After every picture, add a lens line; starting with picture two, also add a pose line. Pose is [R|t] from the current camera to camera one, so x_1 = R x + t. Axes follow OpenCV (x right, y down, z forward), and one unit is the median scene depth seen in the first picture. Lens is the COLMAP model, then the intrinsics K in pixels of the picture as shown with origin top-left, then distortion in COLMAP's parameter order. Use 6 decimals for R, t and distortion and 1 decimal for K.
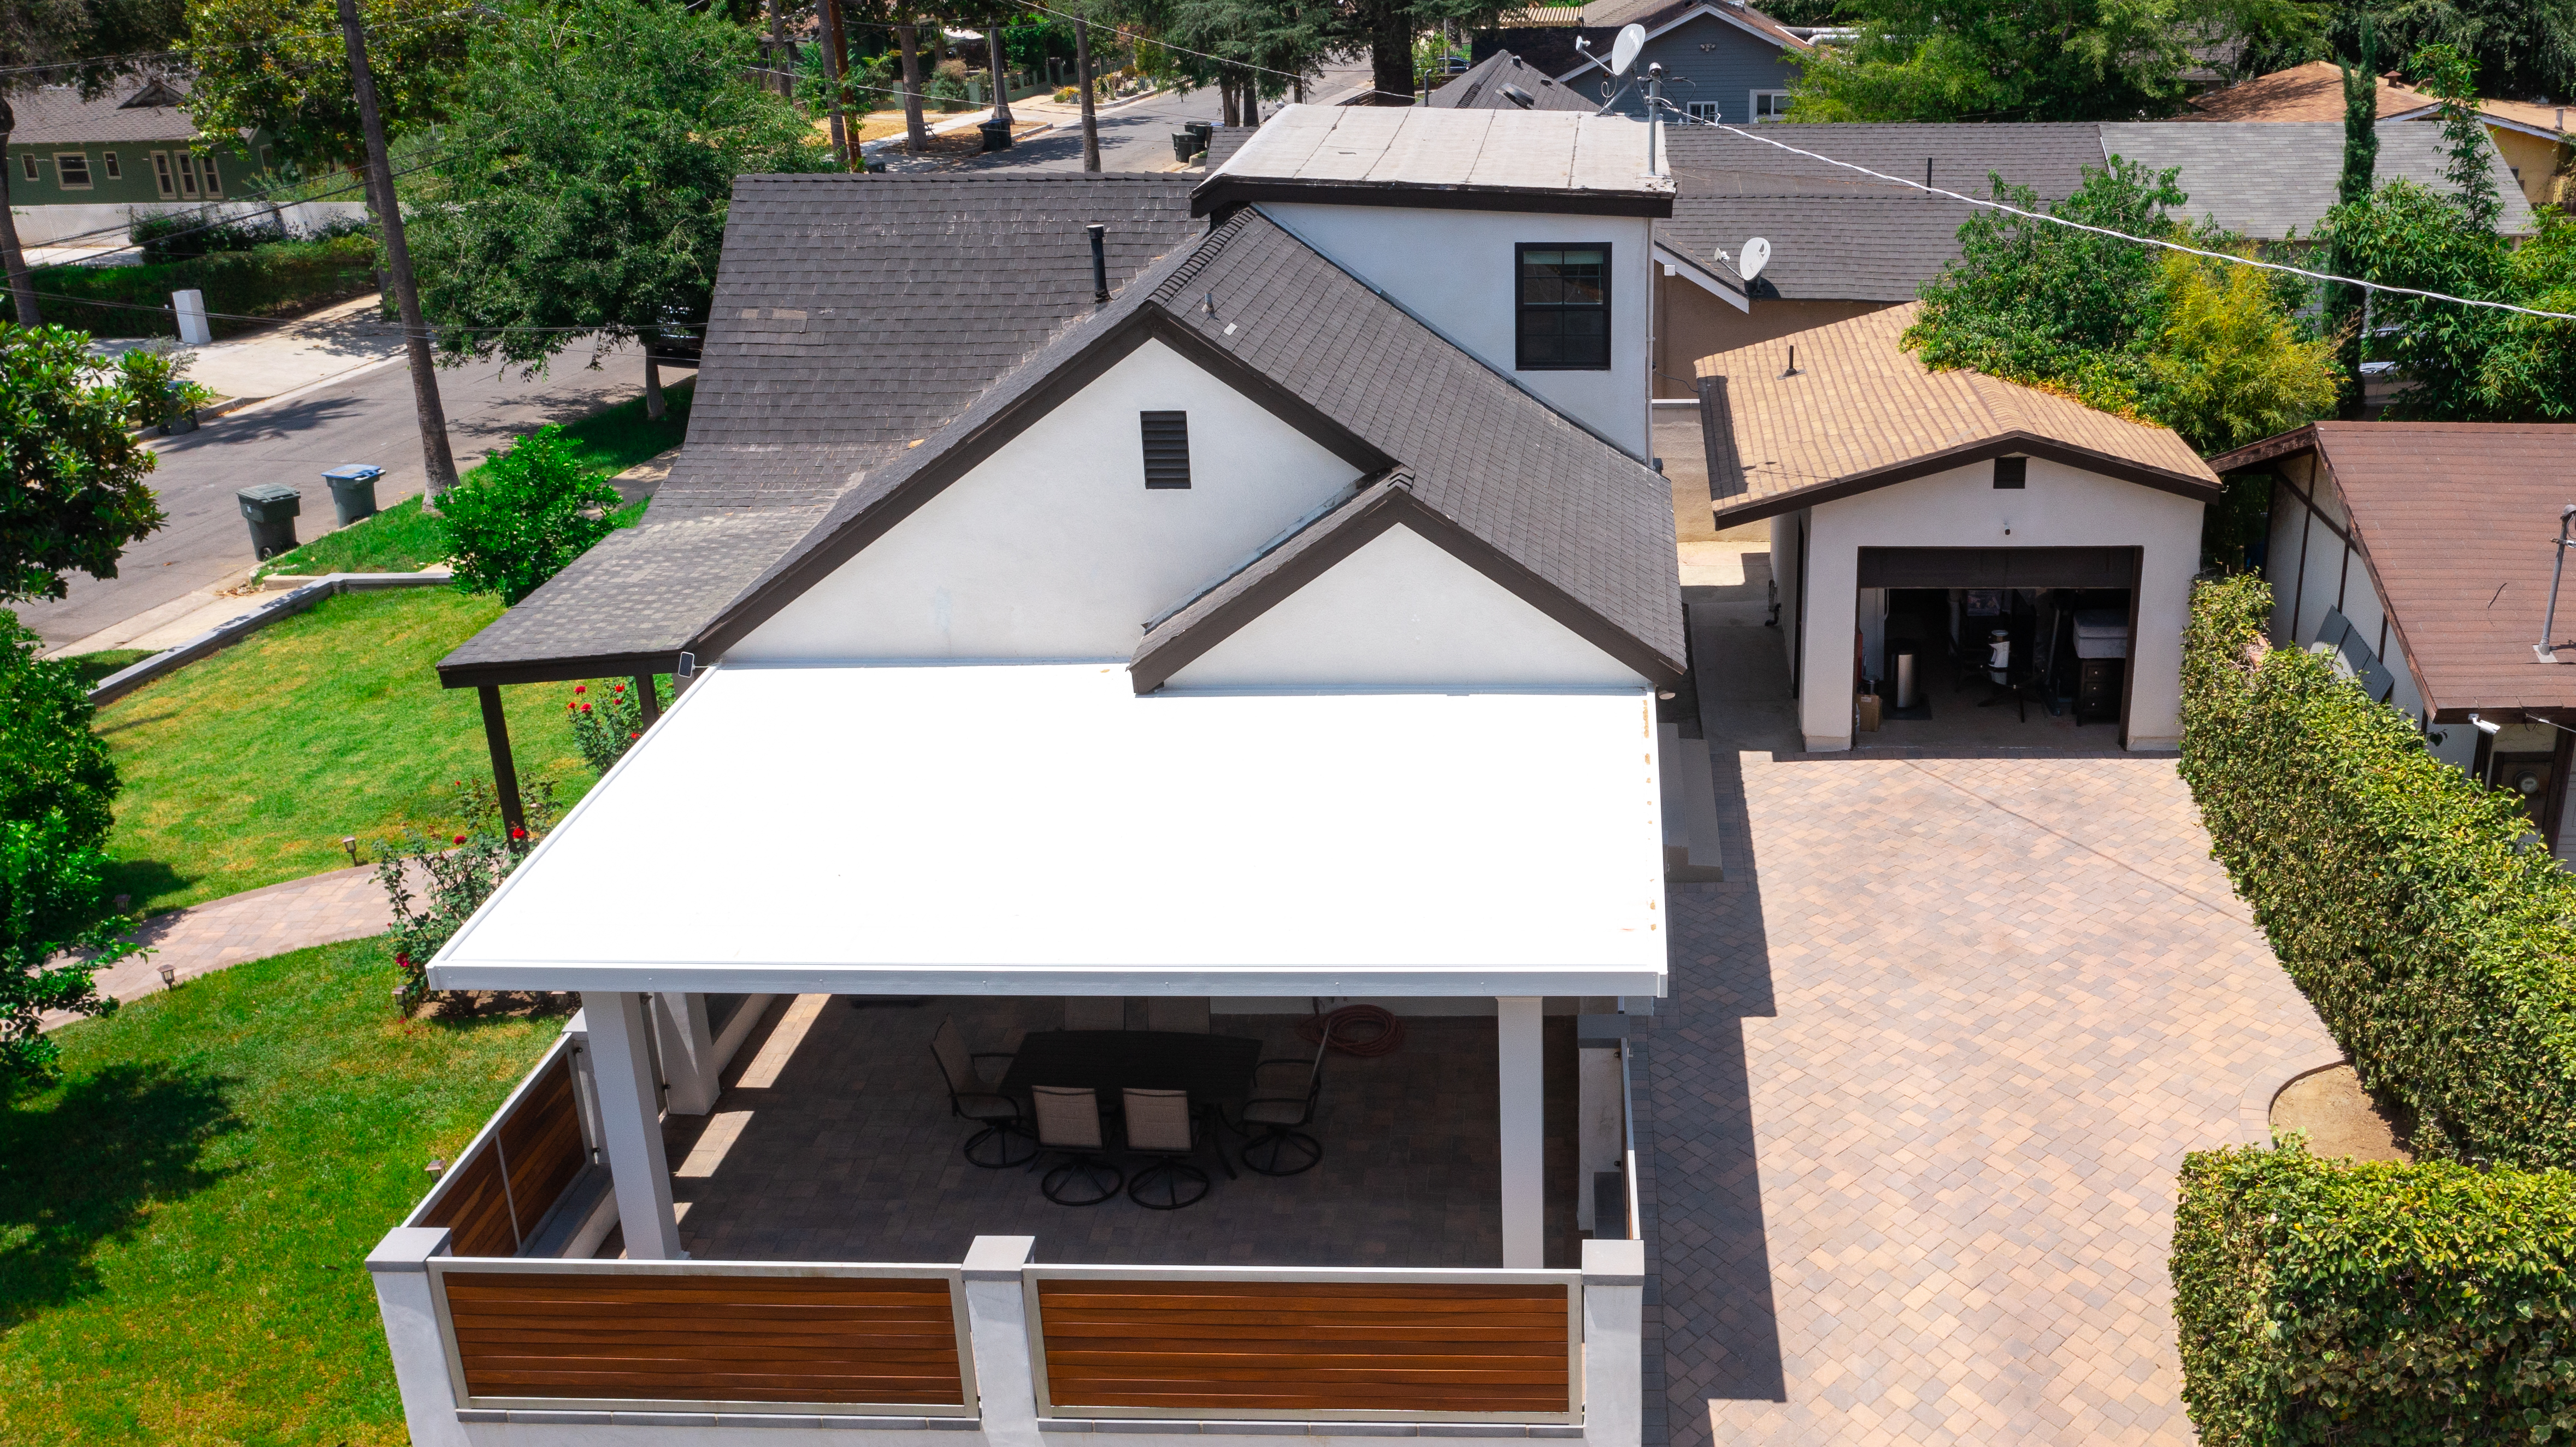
lens RADIAL K [[2342.8, 0, 1480.7], [0, 2342.8, 730.5], [0, 0, 1]] dist [-0.014755, -0.010893]
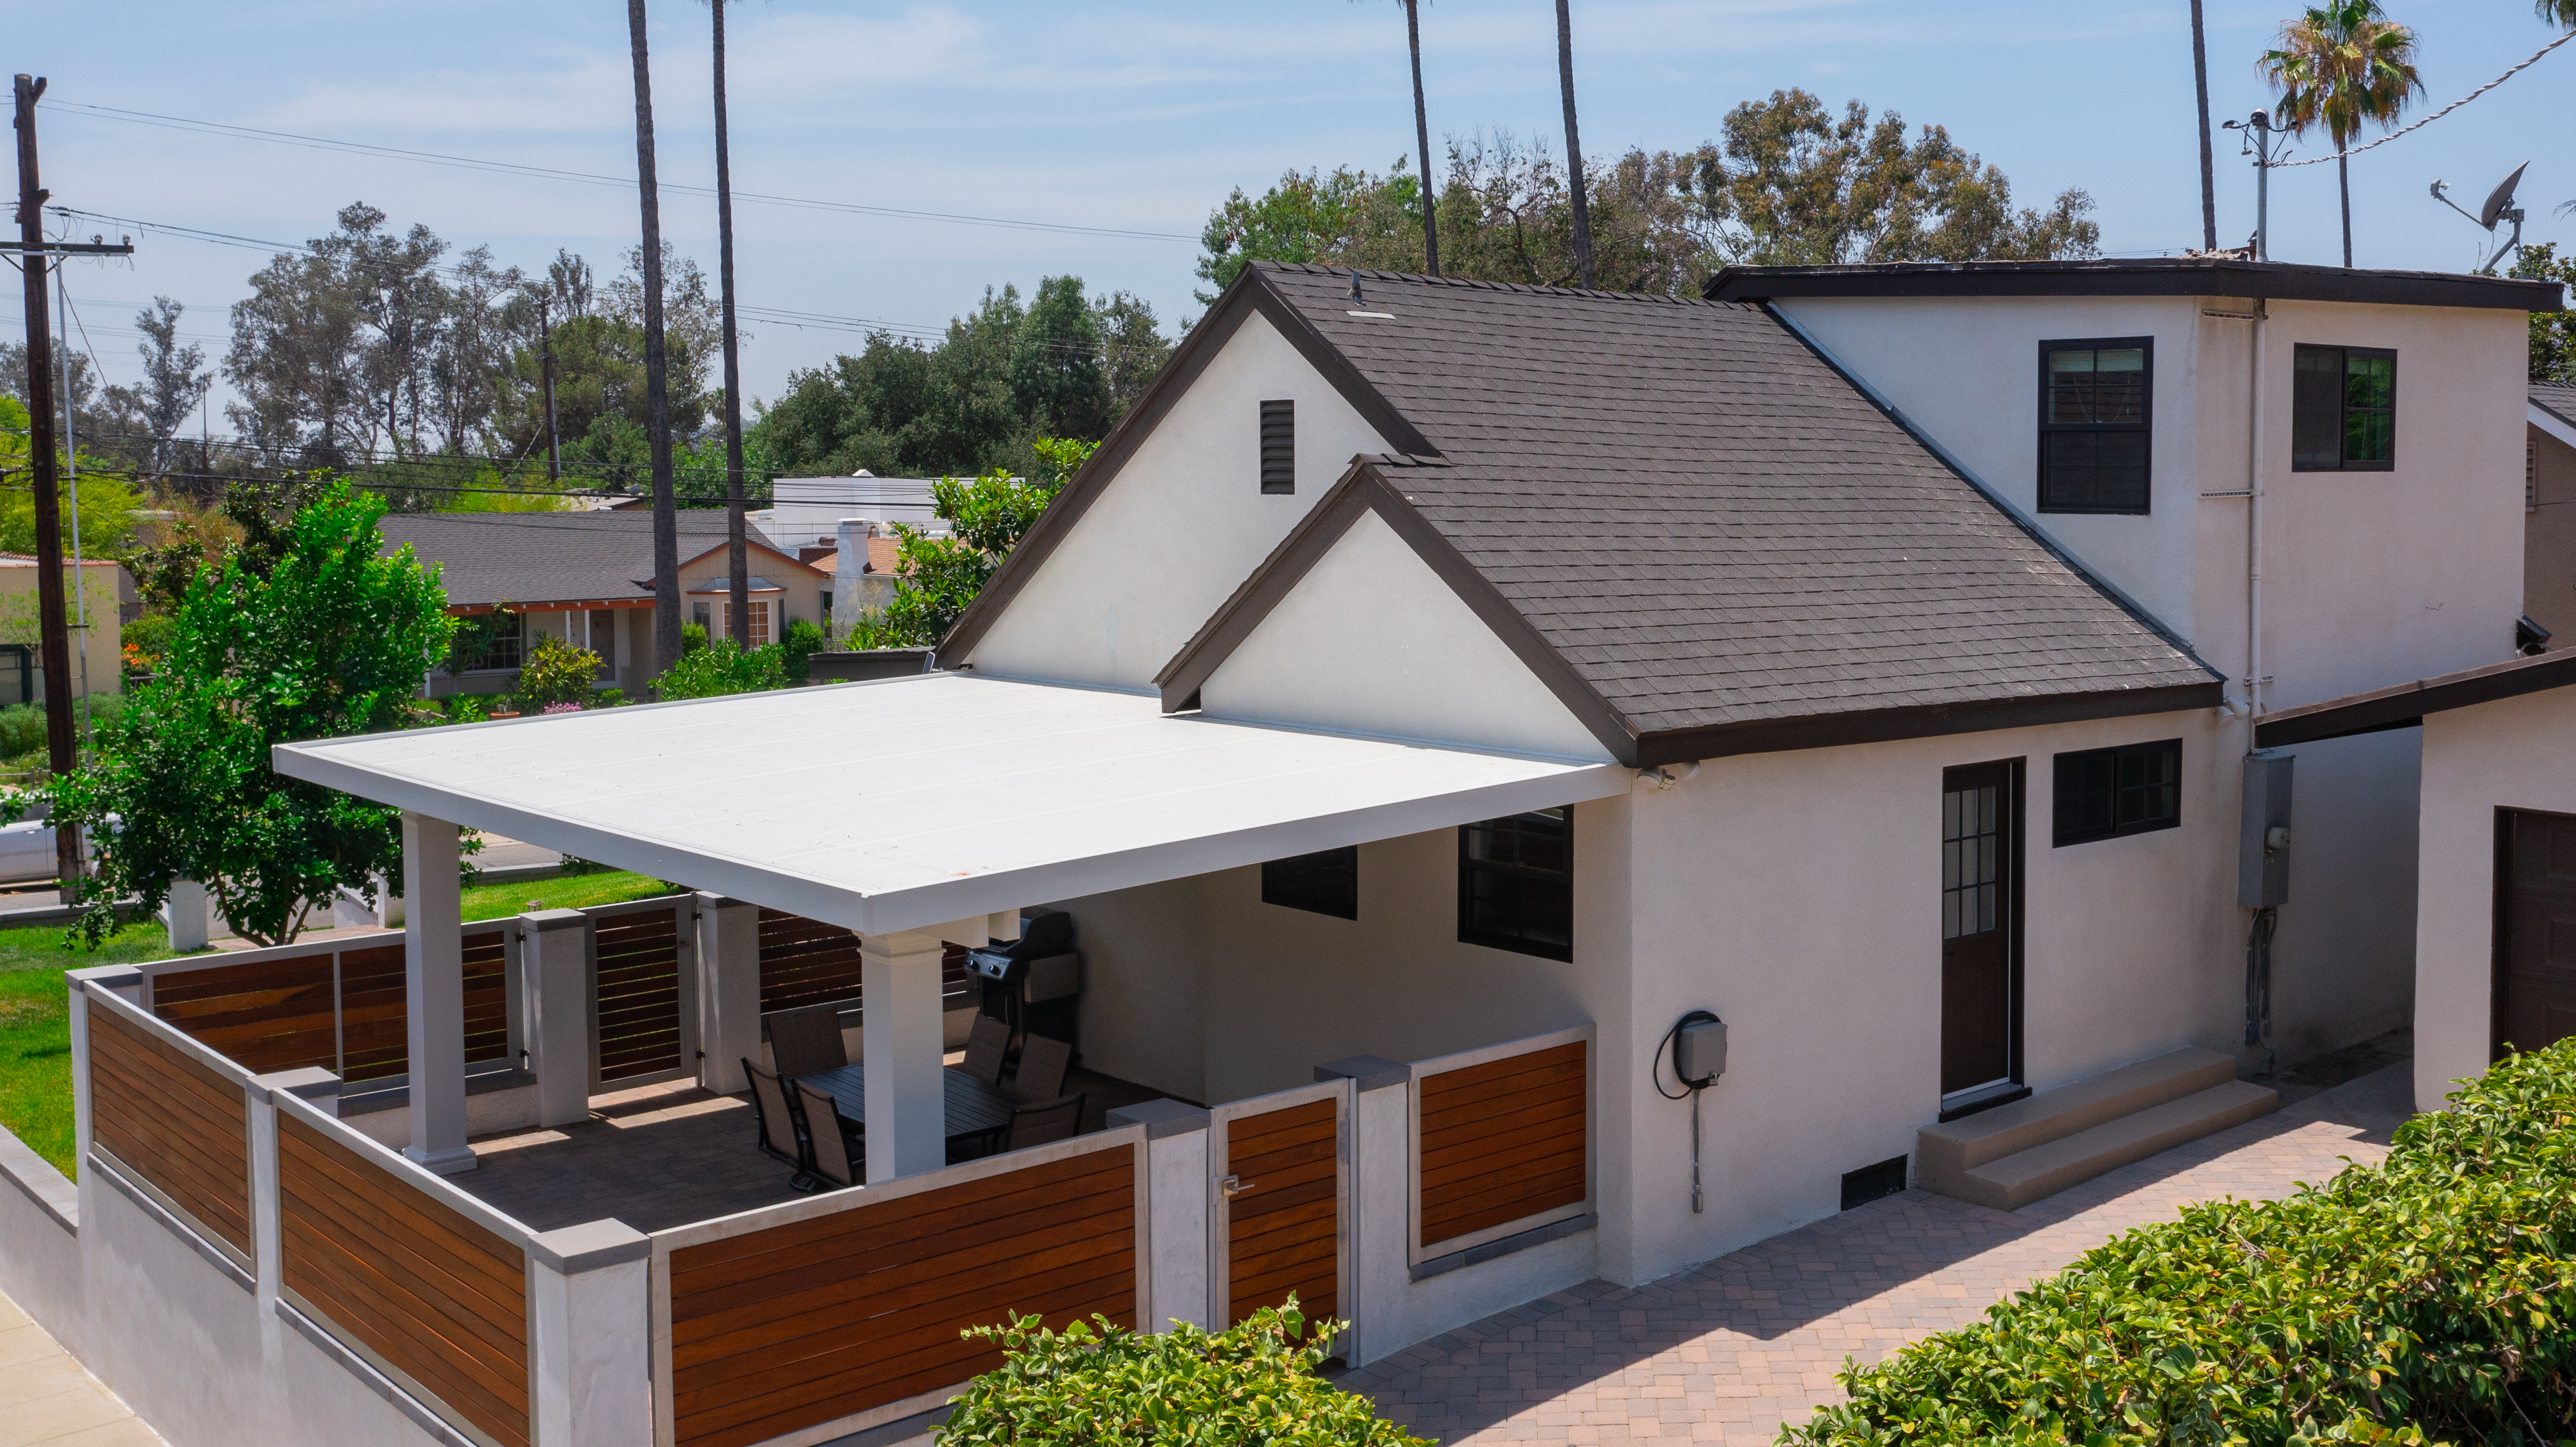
lens RADIAL K [[2434.4, 0, 1459.6], [0, 2434.4, 581.0], [0, 0, 1]] dist [-0.015875, -0.008067]
pose [[0.713394, 0.049107, -0.699040, 0.522978], [-0.260043, 0.944867, -0.199007, 0.083214], [0.650727, 0.323751, 0.686833, 0.440999]]
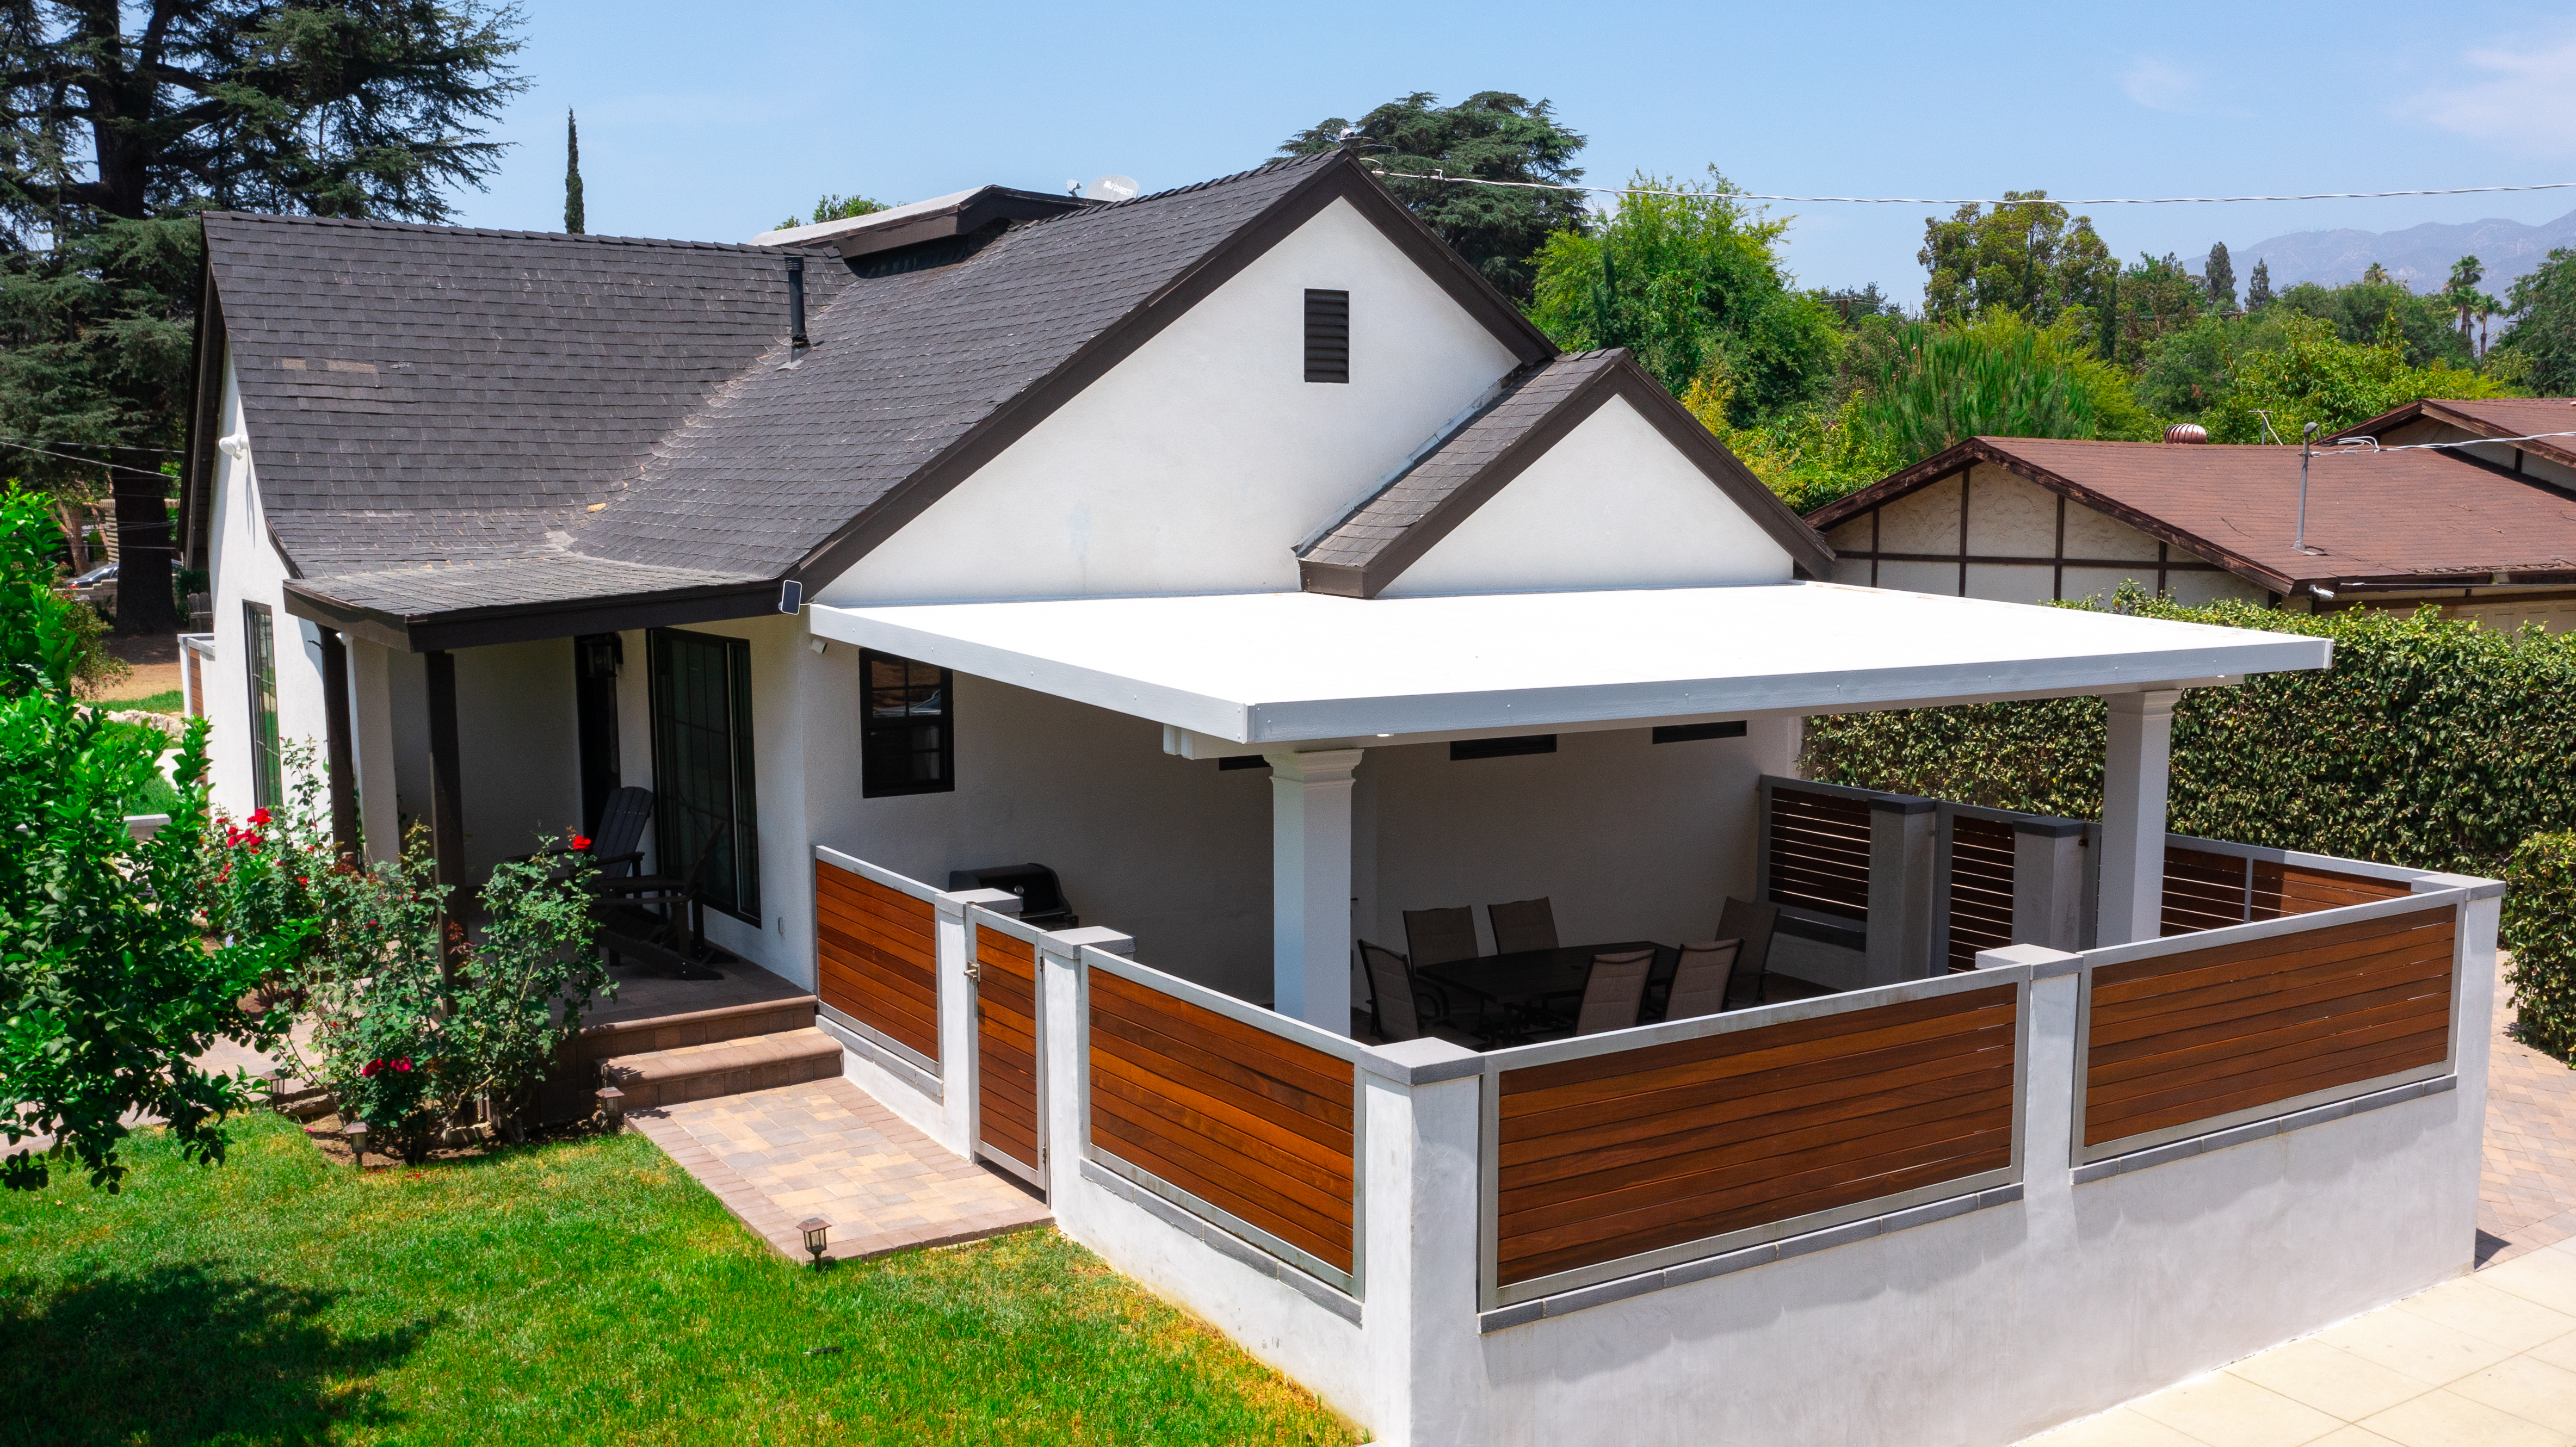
lens RADIAL K [[2328.4, 0, 1331.4], [0, 2328.4, 798.4], [0, 0, 1]] dist [-0.017795, 0.003496]
pose [[0.810550, -0.060290, 0.582558, -0.634384], [0.192951, 0.966645, -0.168424, 0.188941], [-0.552973, 0.248921, 0.795147, 0.345464]]
